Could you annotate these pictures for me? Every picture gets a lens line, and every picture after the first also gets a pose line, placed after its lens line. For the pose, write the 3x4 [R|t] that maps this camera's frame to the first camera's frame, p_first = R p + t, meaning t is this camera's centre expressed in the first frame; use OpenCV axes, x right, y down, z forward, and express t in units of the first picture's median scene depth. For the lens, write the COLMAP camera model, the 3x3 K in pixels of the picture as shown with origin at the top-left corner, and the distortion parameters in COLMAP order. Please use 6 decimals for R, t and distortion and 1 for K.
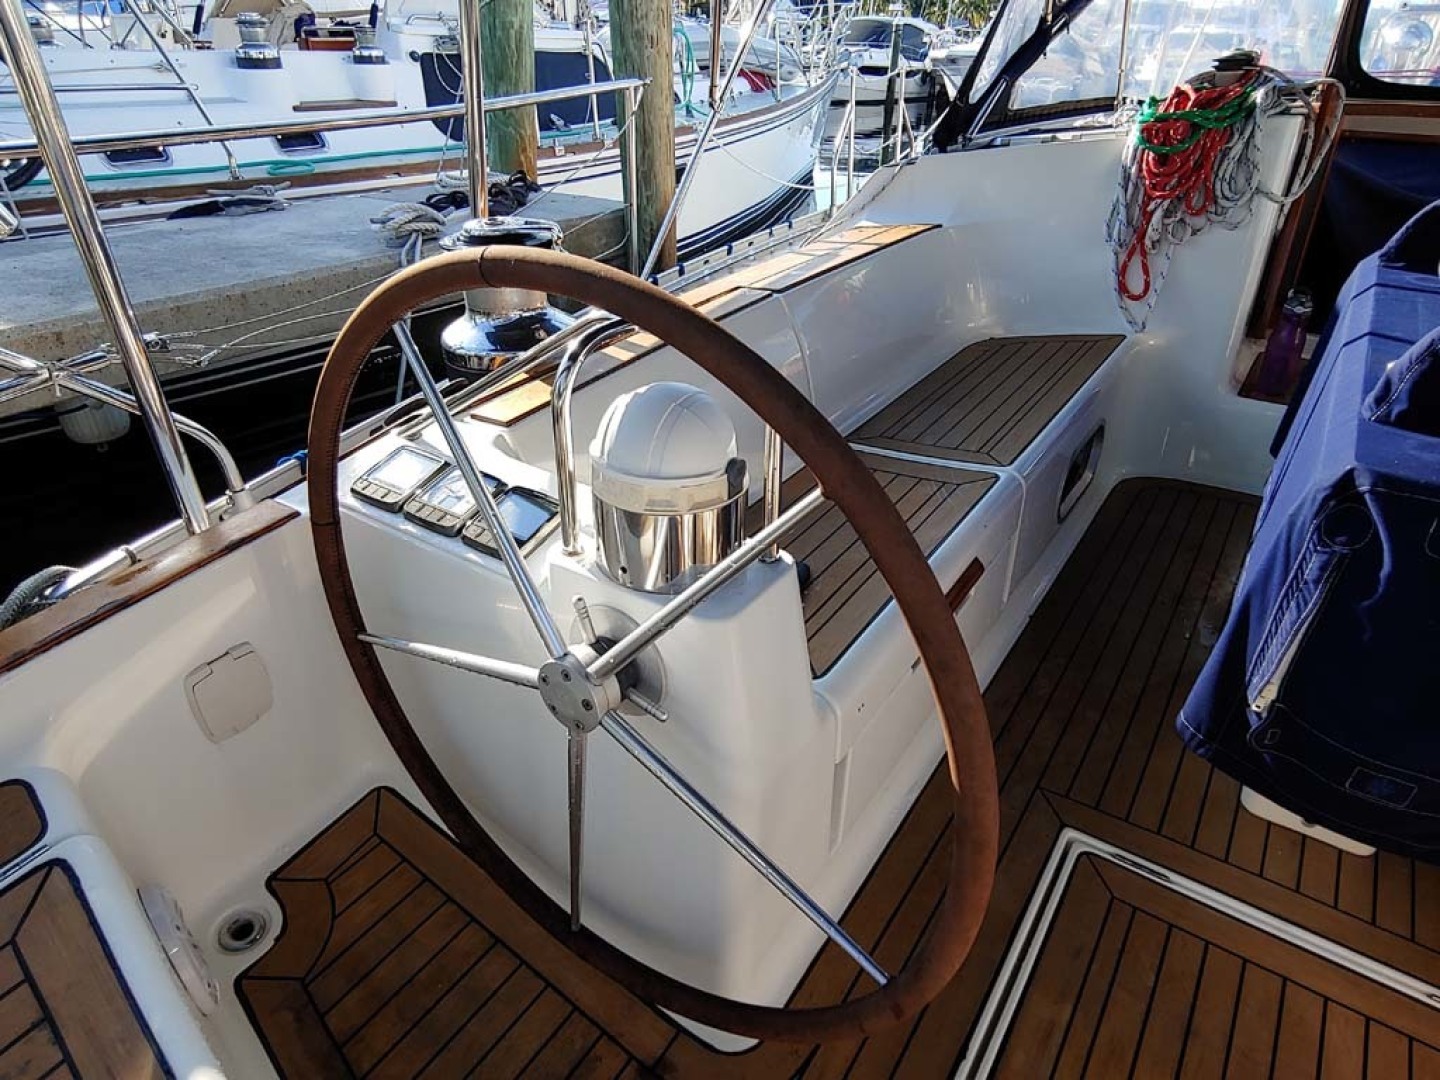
lens RADIAL K [[856.6, 0, 721.6], [0, 856.6, 542.5], [0, 0, 1]] dist [-0.004796, -0.000937]
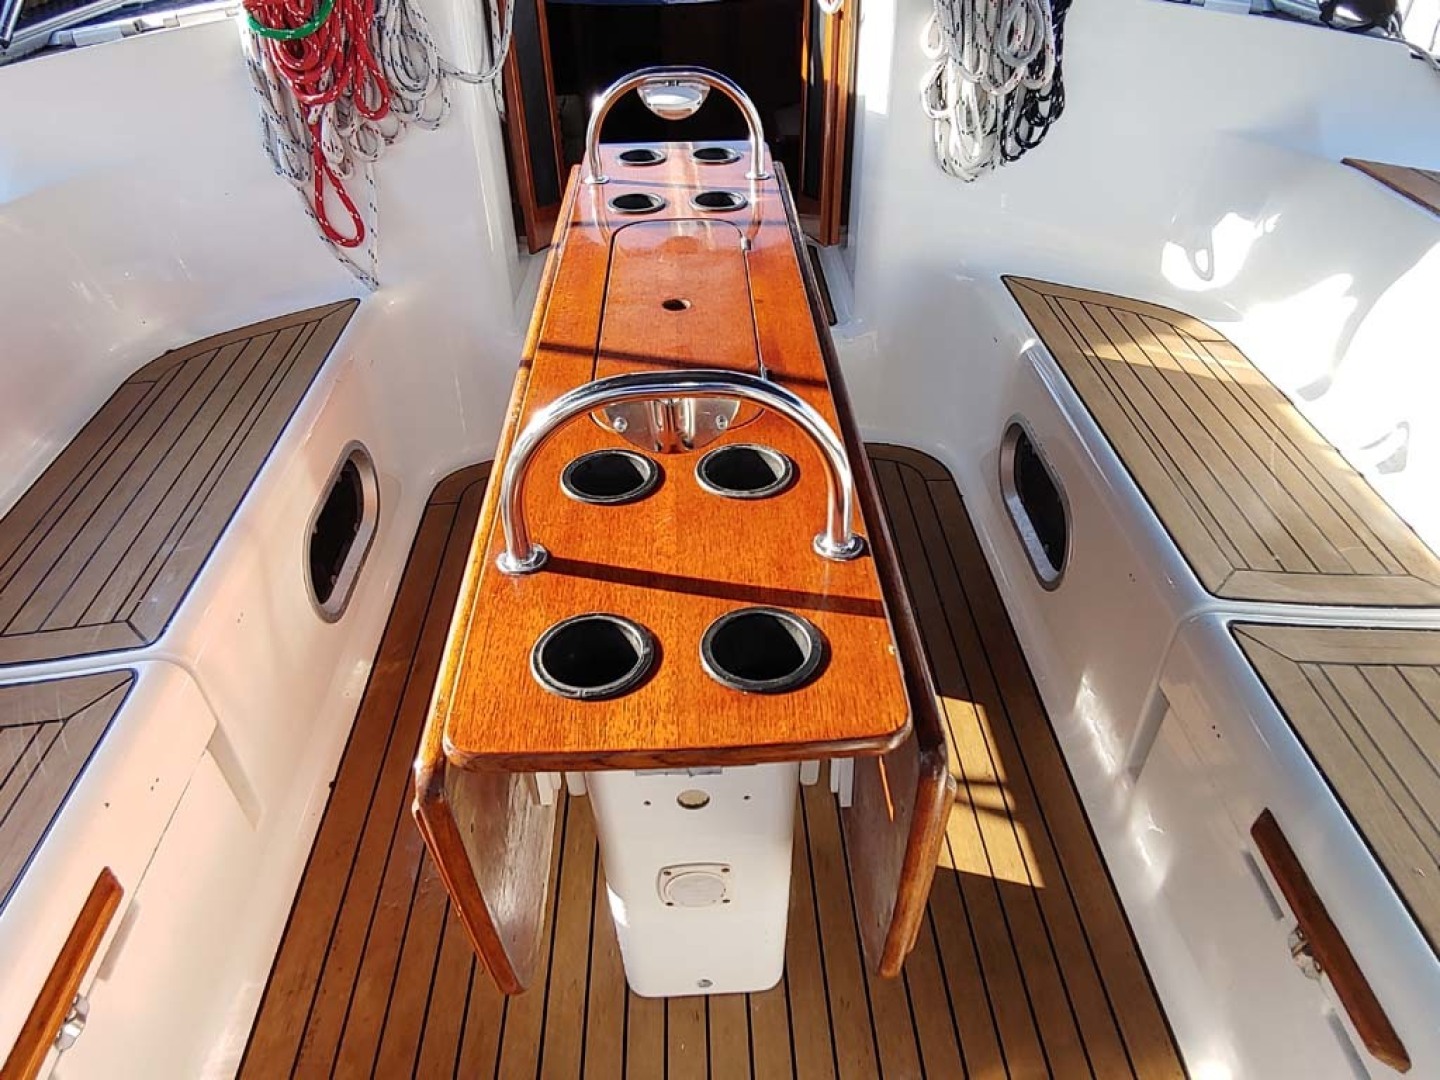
lens RADIAL K [[975.5, 0, 720.2], [0, 975.5, 542.9], [0, 0, 1]] dist [-0.004207, 0.006602]
pose [[0.795880, -0.381468, 0.470166, 0.257954], [0.330297, 0.924376, 0.190875, -0.111978], [-0.507423, 0.003381, 0.861690, 0.144443]]
